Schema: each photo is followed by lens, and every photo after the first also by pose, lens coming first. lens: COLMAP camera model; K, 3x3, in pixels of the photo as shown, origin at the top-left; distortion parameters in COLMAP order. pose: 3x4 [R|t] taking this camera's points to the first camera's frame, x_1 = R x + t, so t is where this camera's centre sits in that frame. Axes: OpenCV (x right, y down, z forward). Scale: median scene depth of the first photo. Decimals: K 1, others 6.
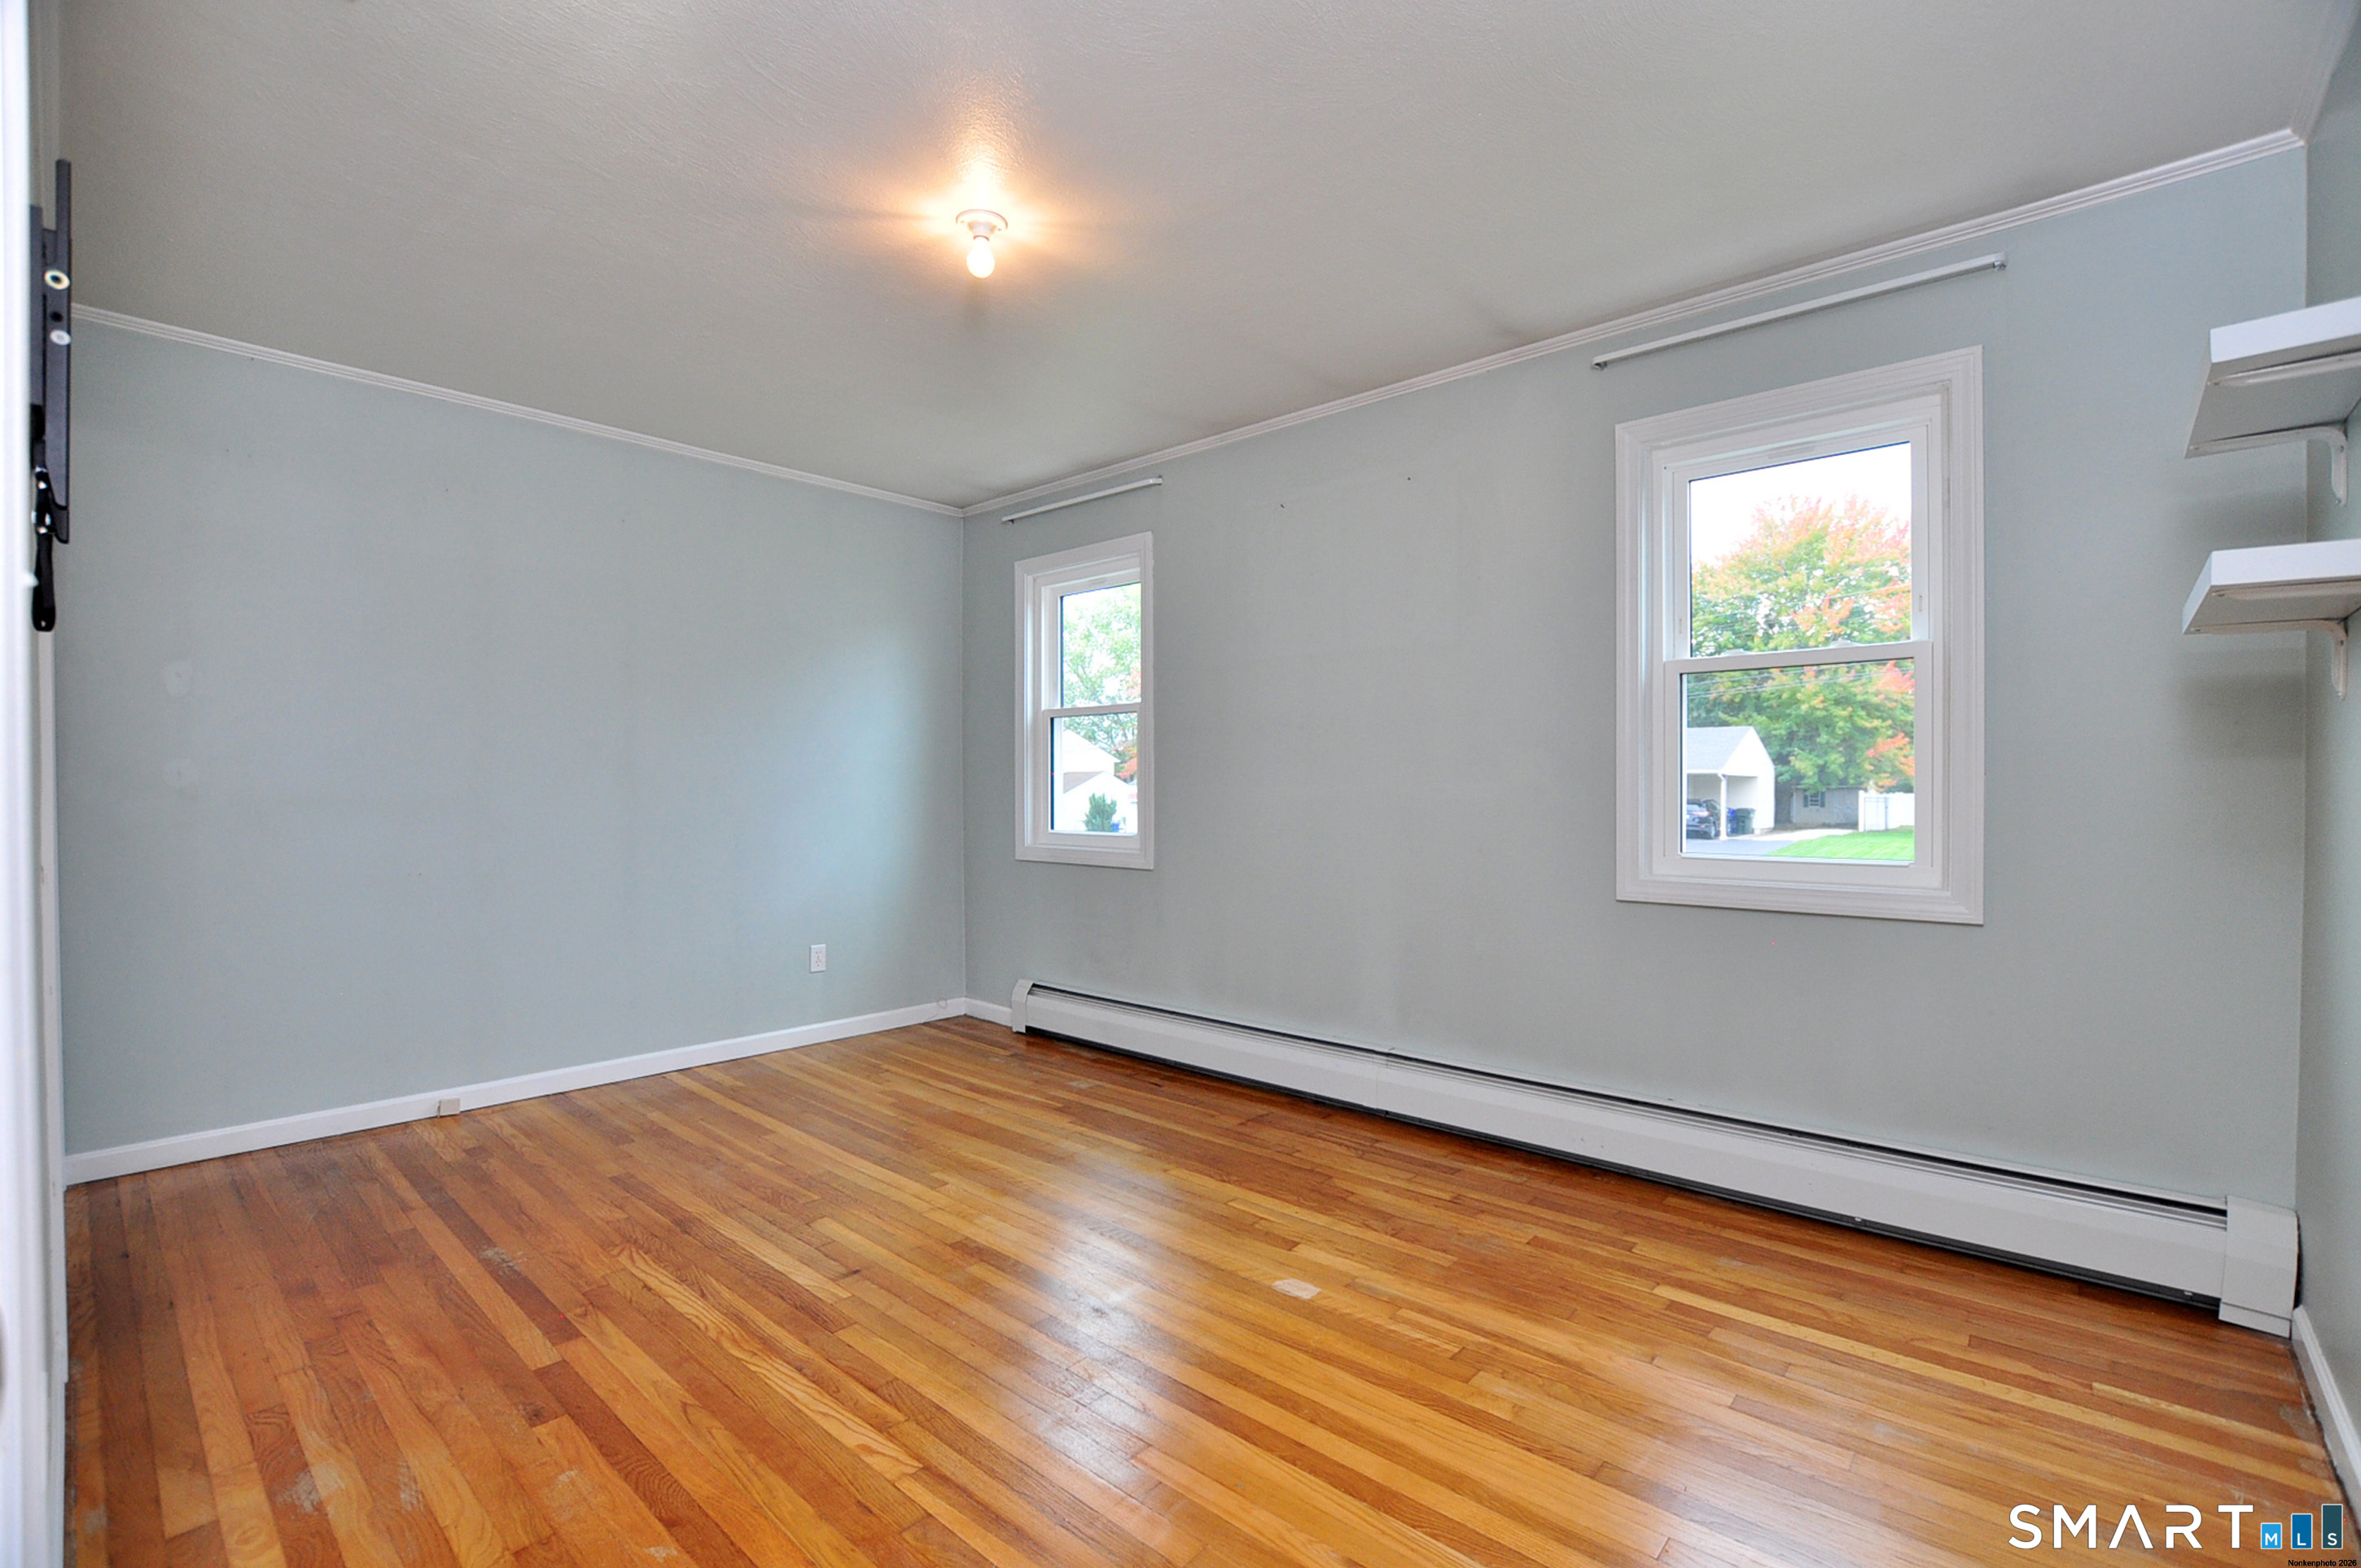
lens RADIAL K [[1047.4, 0, 1189.0], [0, 1047.4, 795.5], [0, 0, 1]] dist [-0.027109, 0.000114]
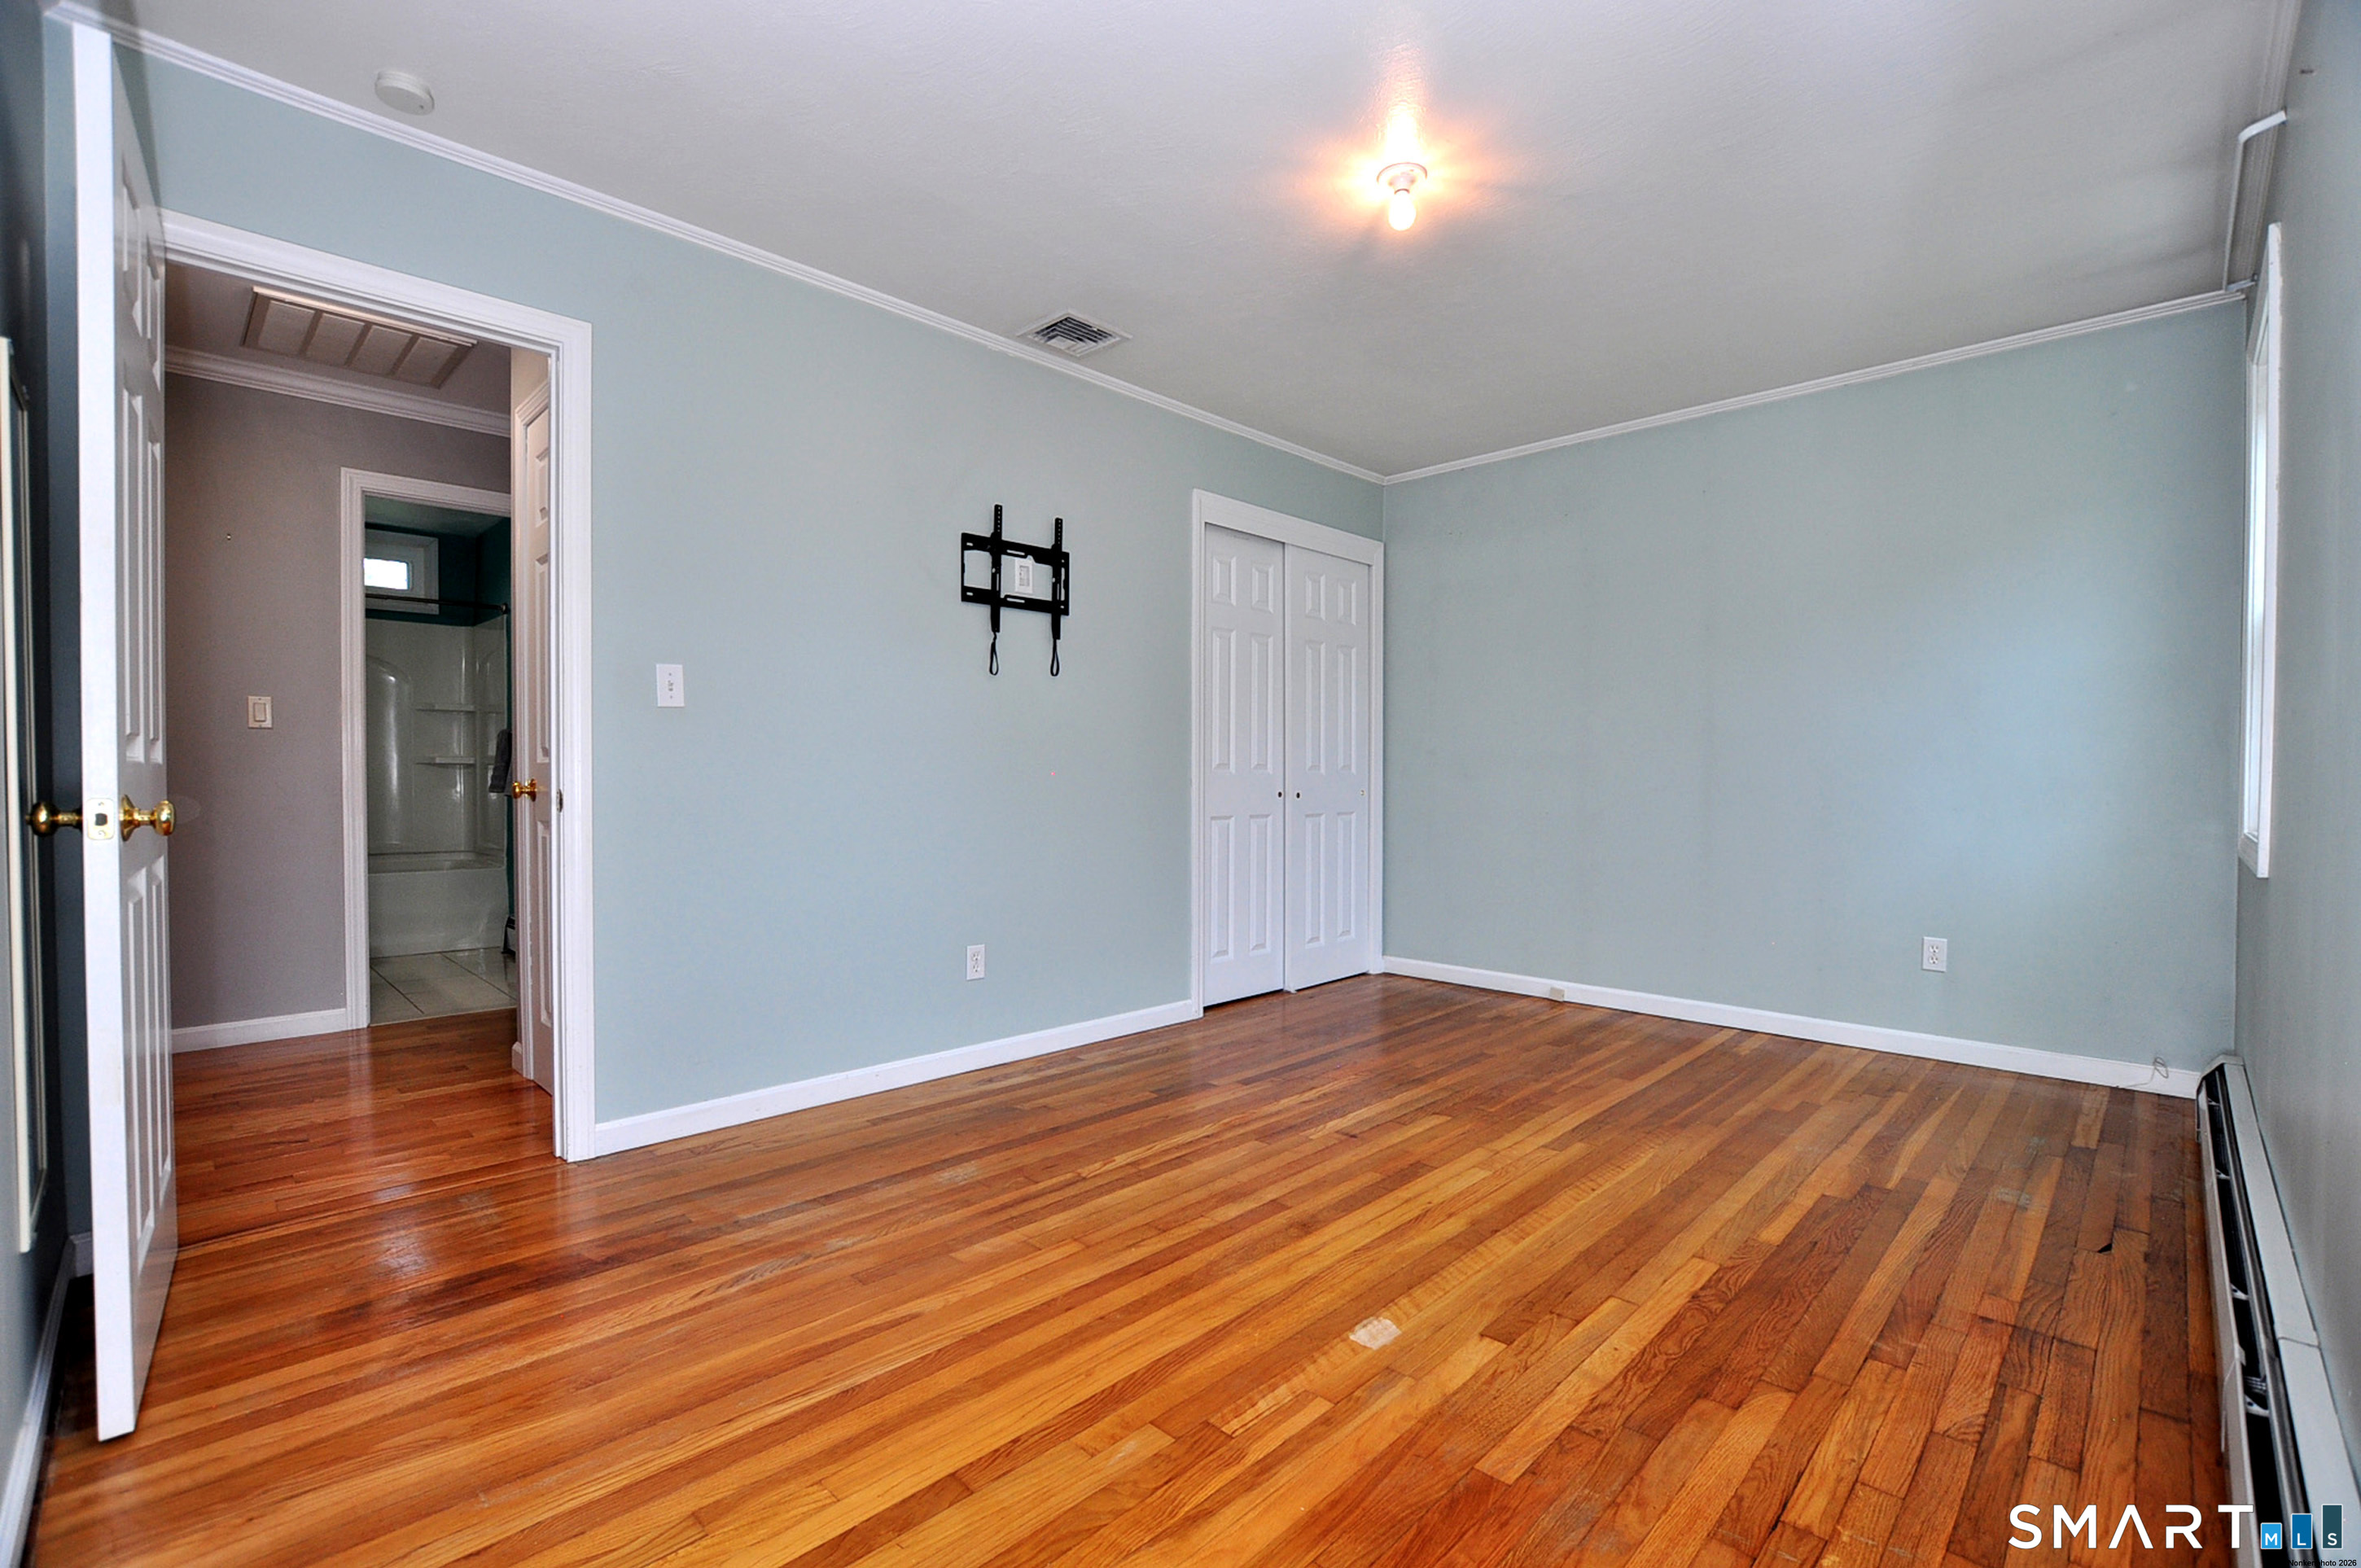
lens RADIAL K [[1047.4, 0, 1189.0], [0, 1047.4, 795.5], [0, 0, 1]] dist [-0.027109, 0.000114]
pose [[-0.057505, 0.017301, -0.998195, 0.749637], [-0.013147, 0.999750, 0.018085, 0.042665], [0.998259, 0.014164, -0.057263, 0.751253]]
